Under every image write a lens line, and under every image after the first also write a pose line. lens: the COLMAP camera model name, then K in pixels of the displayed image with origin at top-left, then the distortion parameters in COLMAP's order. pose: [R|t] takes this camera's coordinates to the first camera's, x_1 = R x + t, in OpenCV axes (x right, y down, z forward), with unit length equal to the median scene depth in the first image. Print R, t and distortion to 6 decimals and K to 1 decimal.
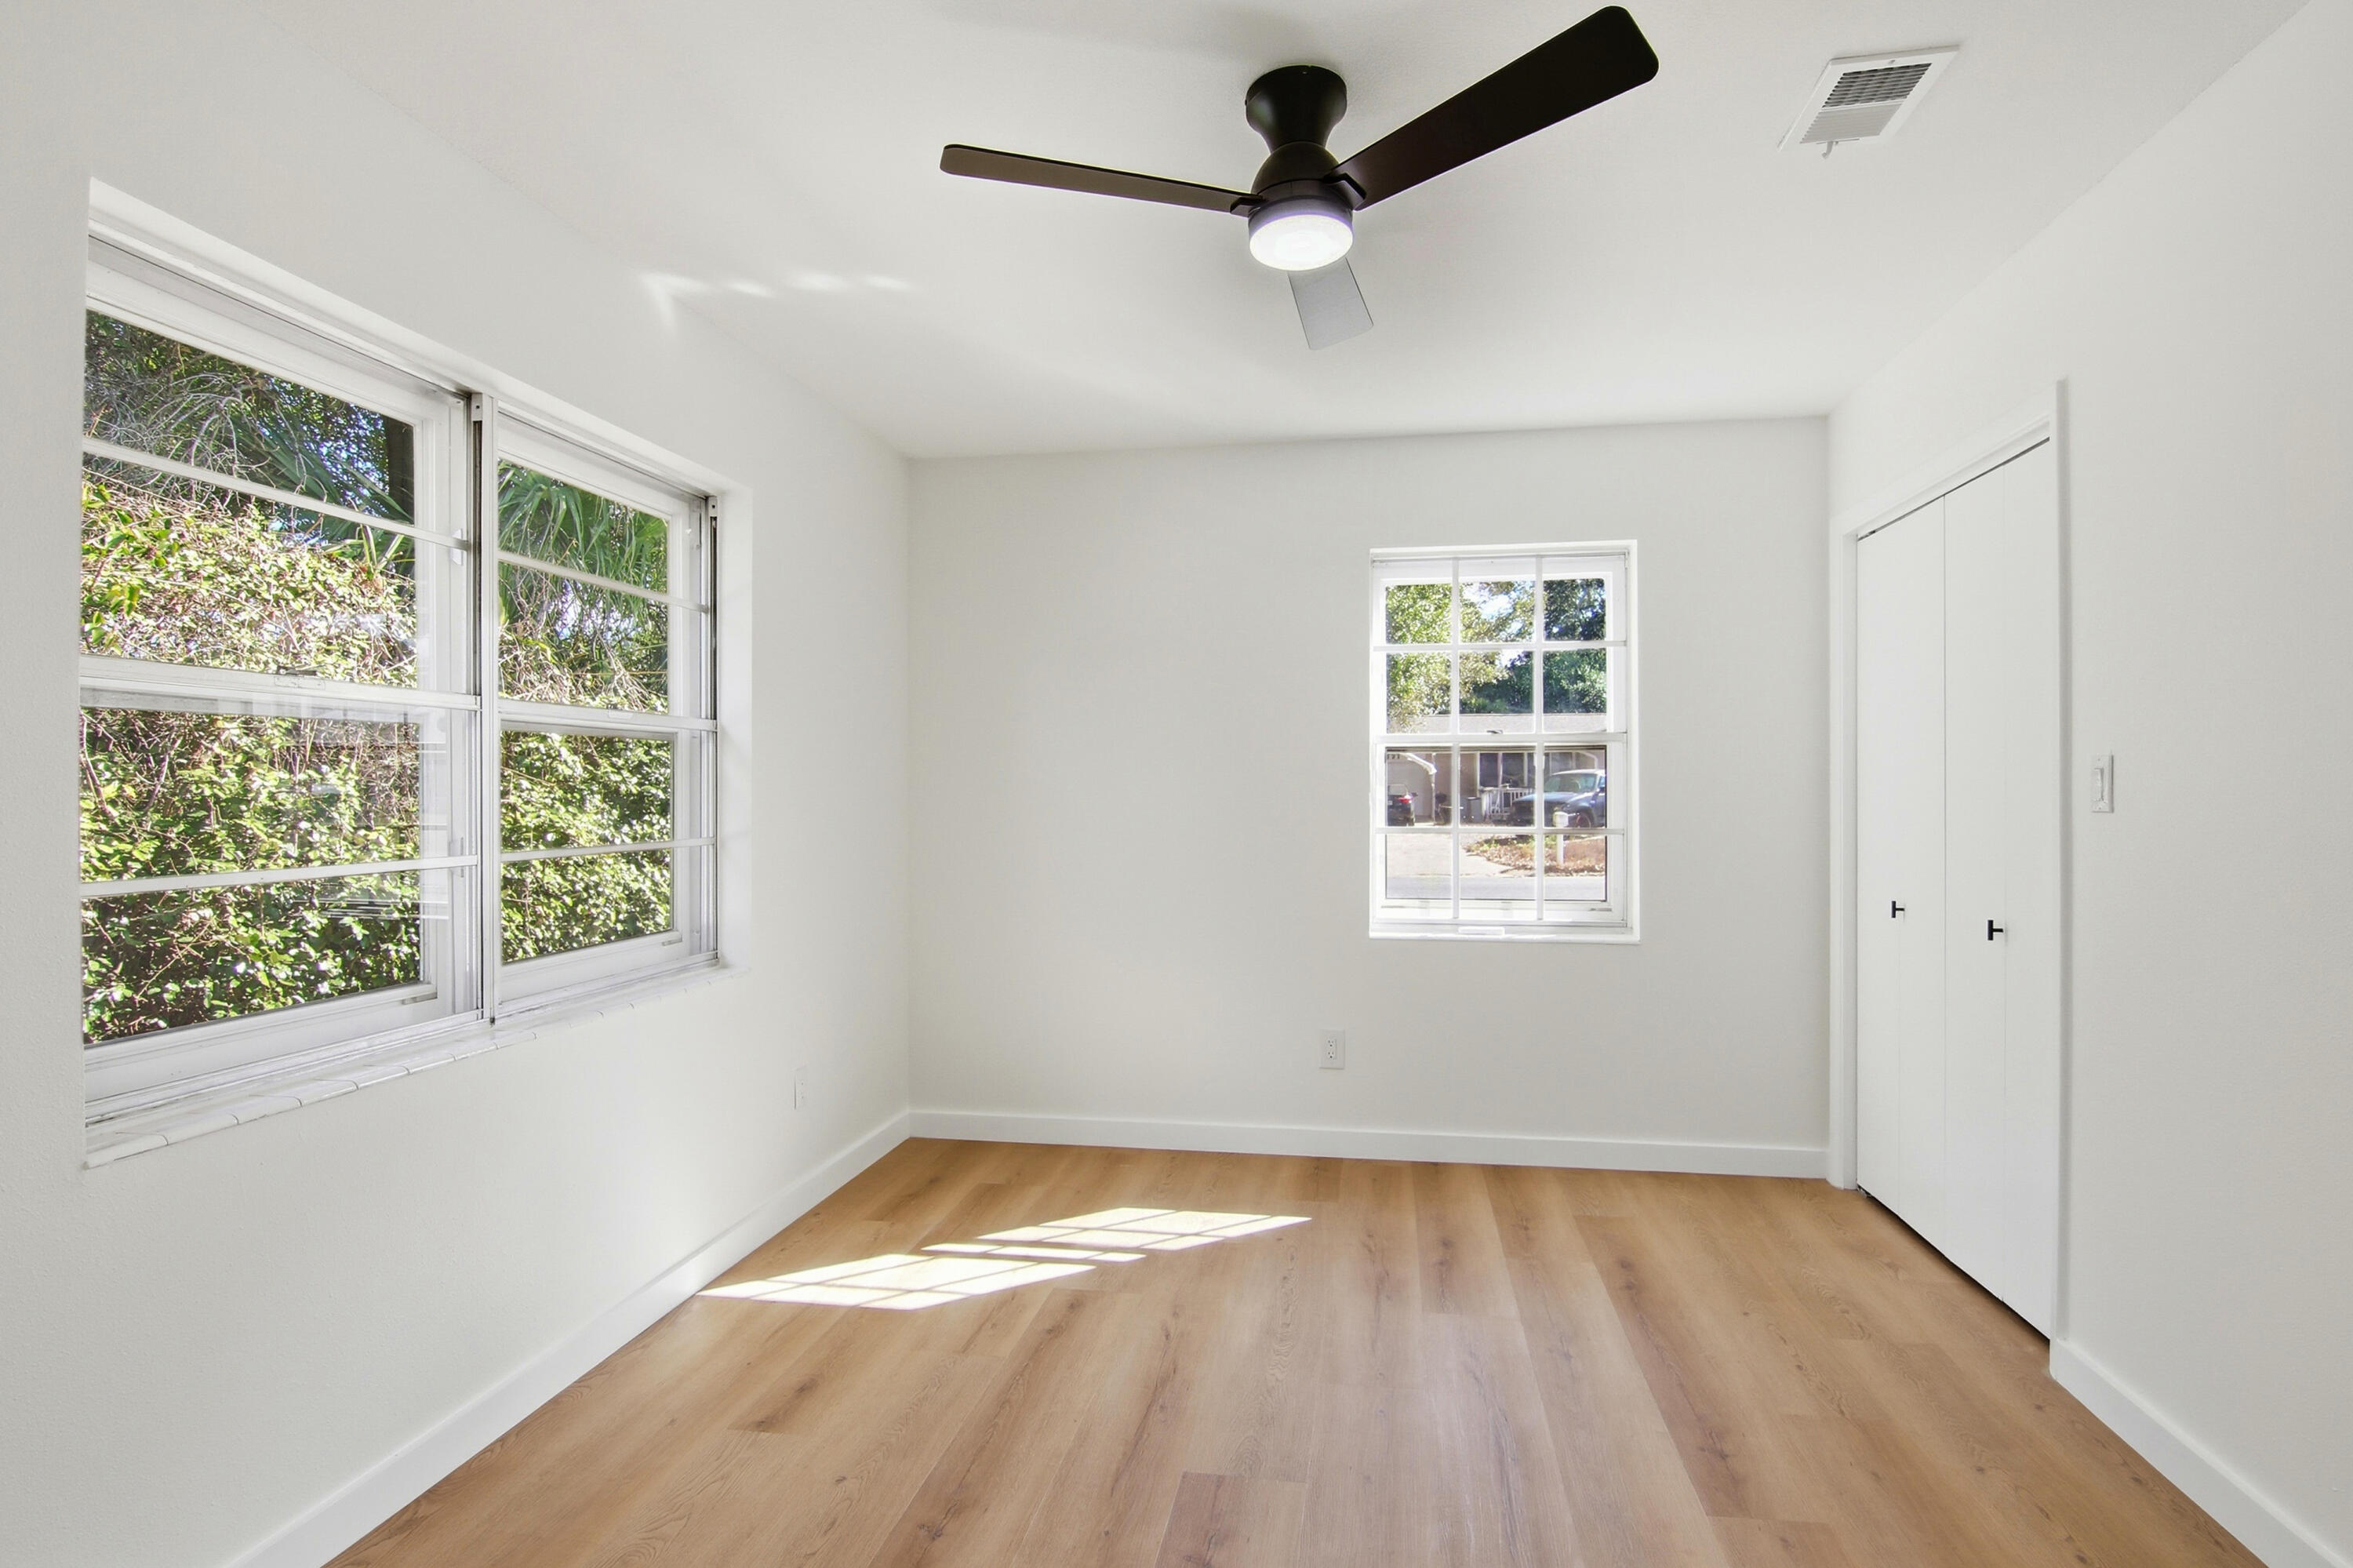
lens RADIAL K [[1237.6, 0, 1182.9], [0, 1237.6, 776.2], [0, 0, 1]] dist [0.000891, -0.014617]
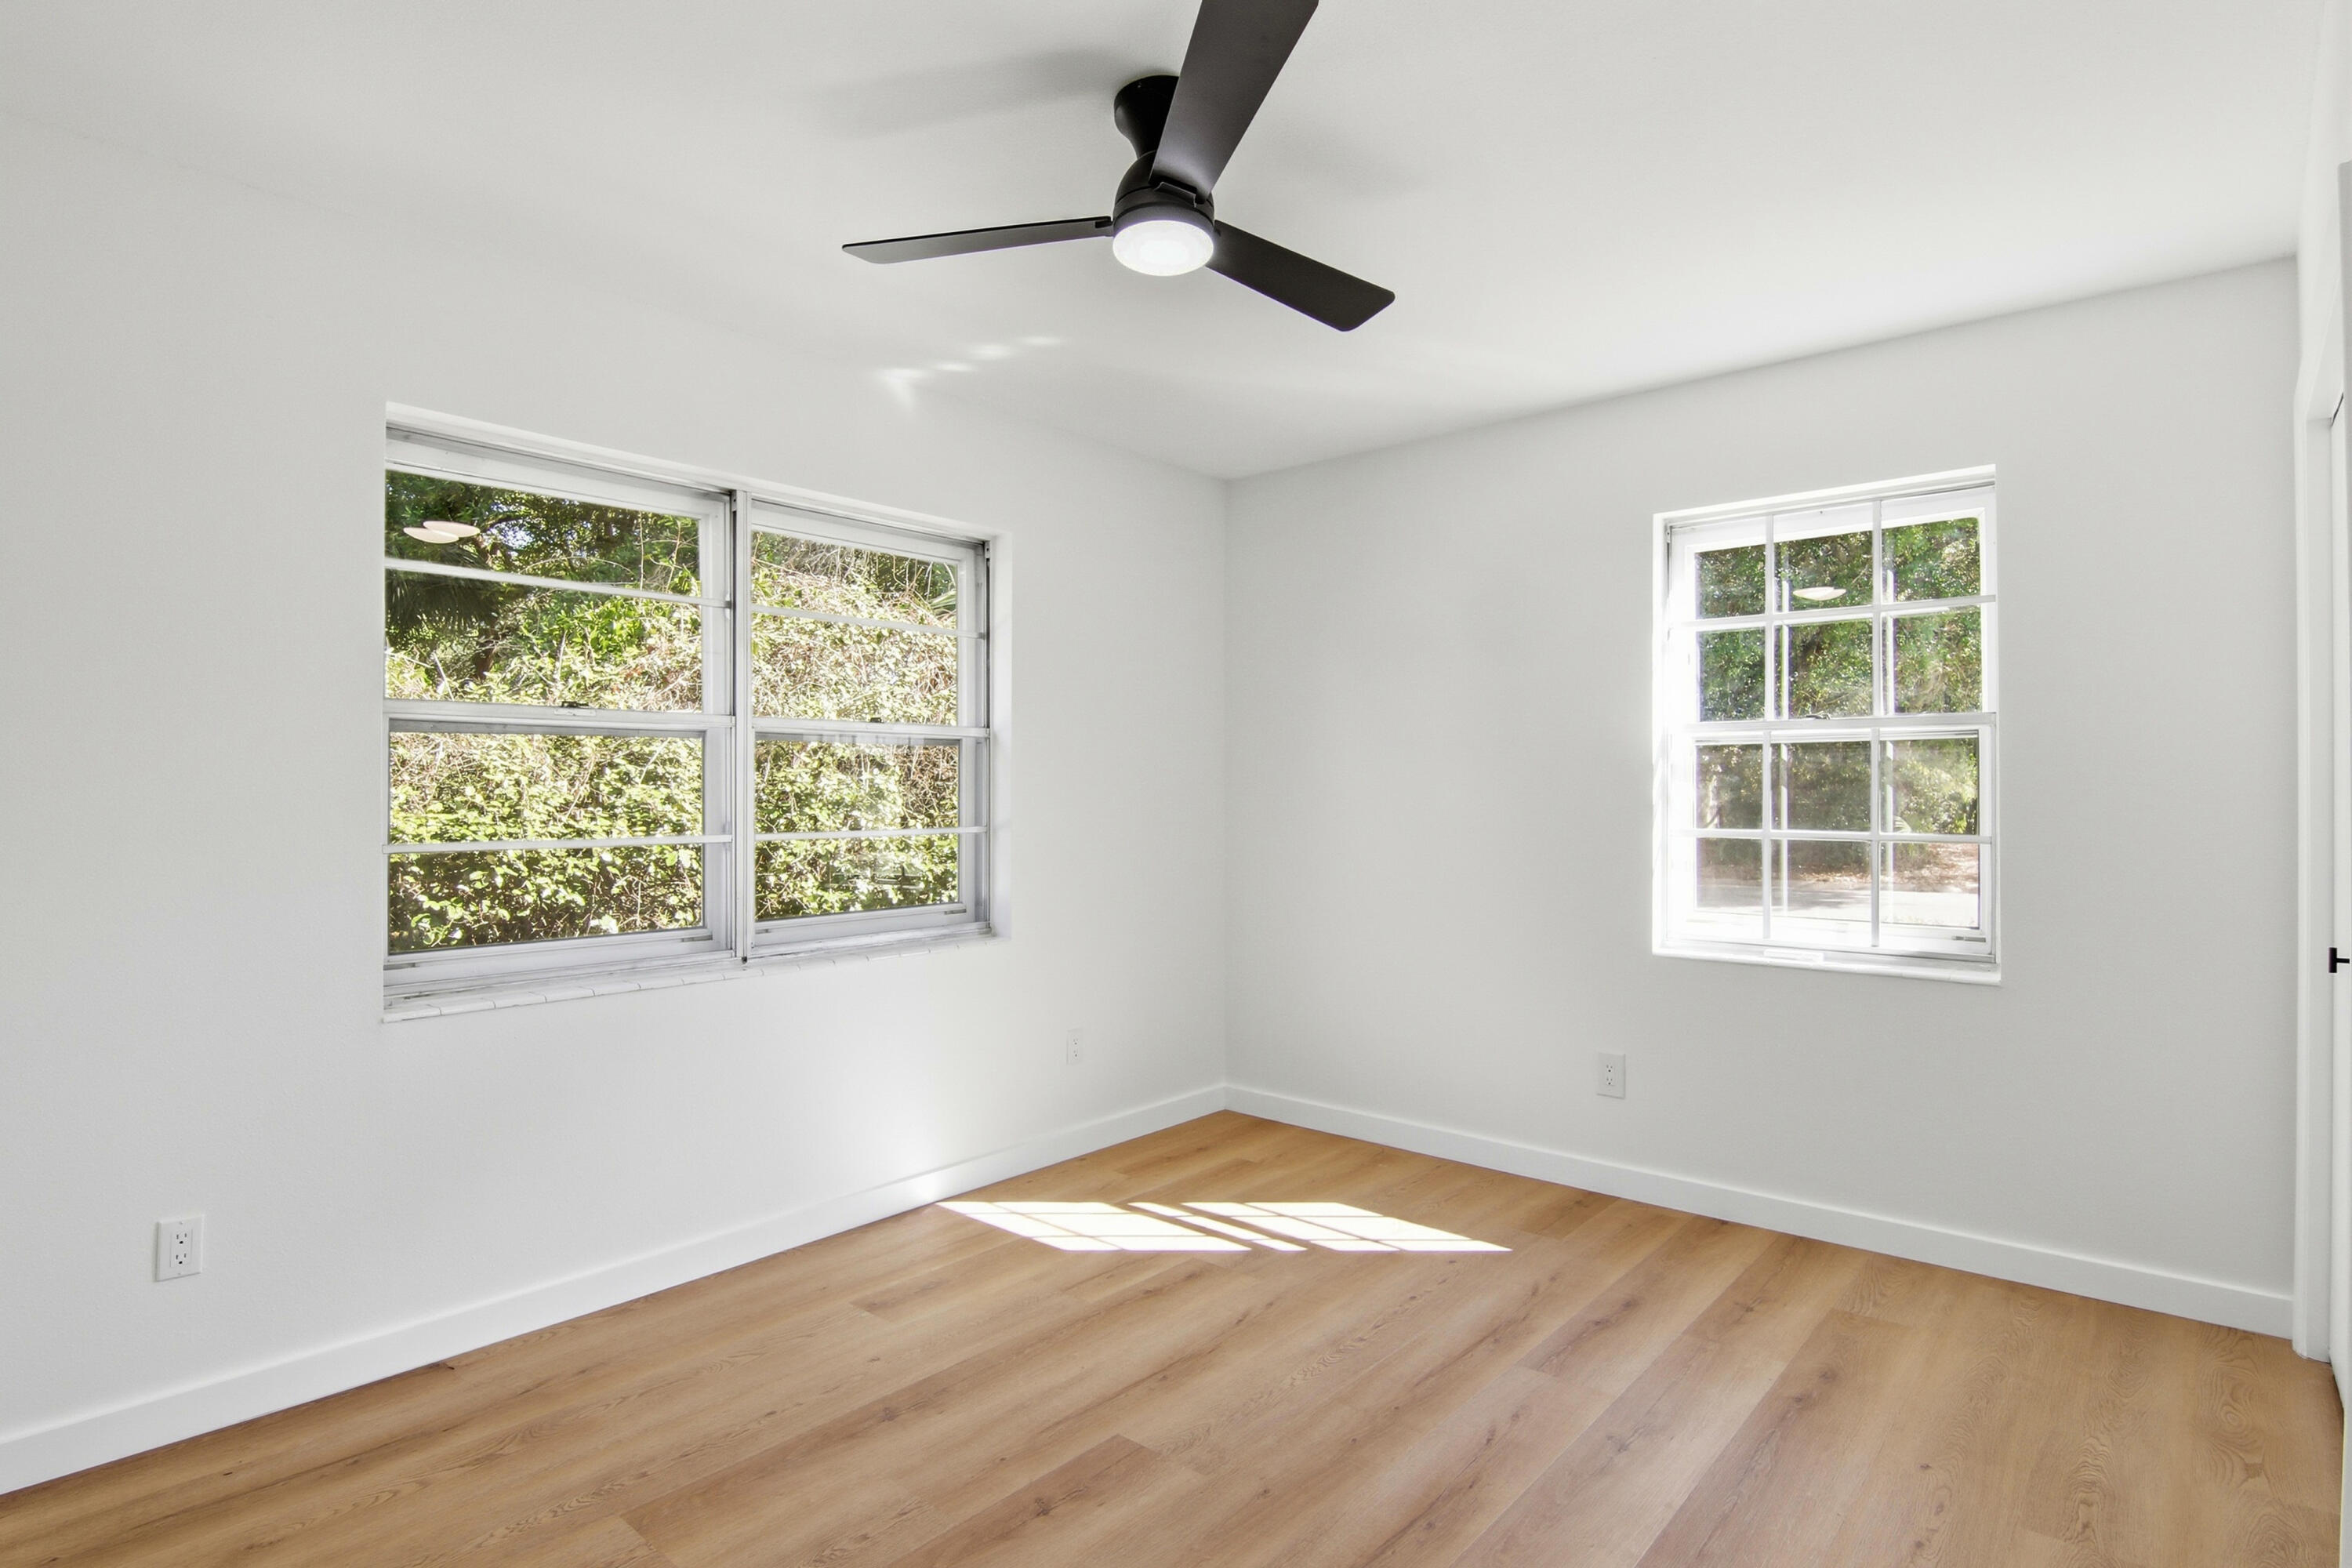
lens RADIAL K [[1229.0, 0, 1185.3], [0, 1229.0, 770.8], [0, 0, 1]] dist [-0.001172, -0.012583]
pose [[0.848212, -0.008064, -0.529595, 0.404237], [0.005979, 0.999966, -0.005650, 0.003450], [0.529623, 0.001625, 0.848232, 0.096092]]
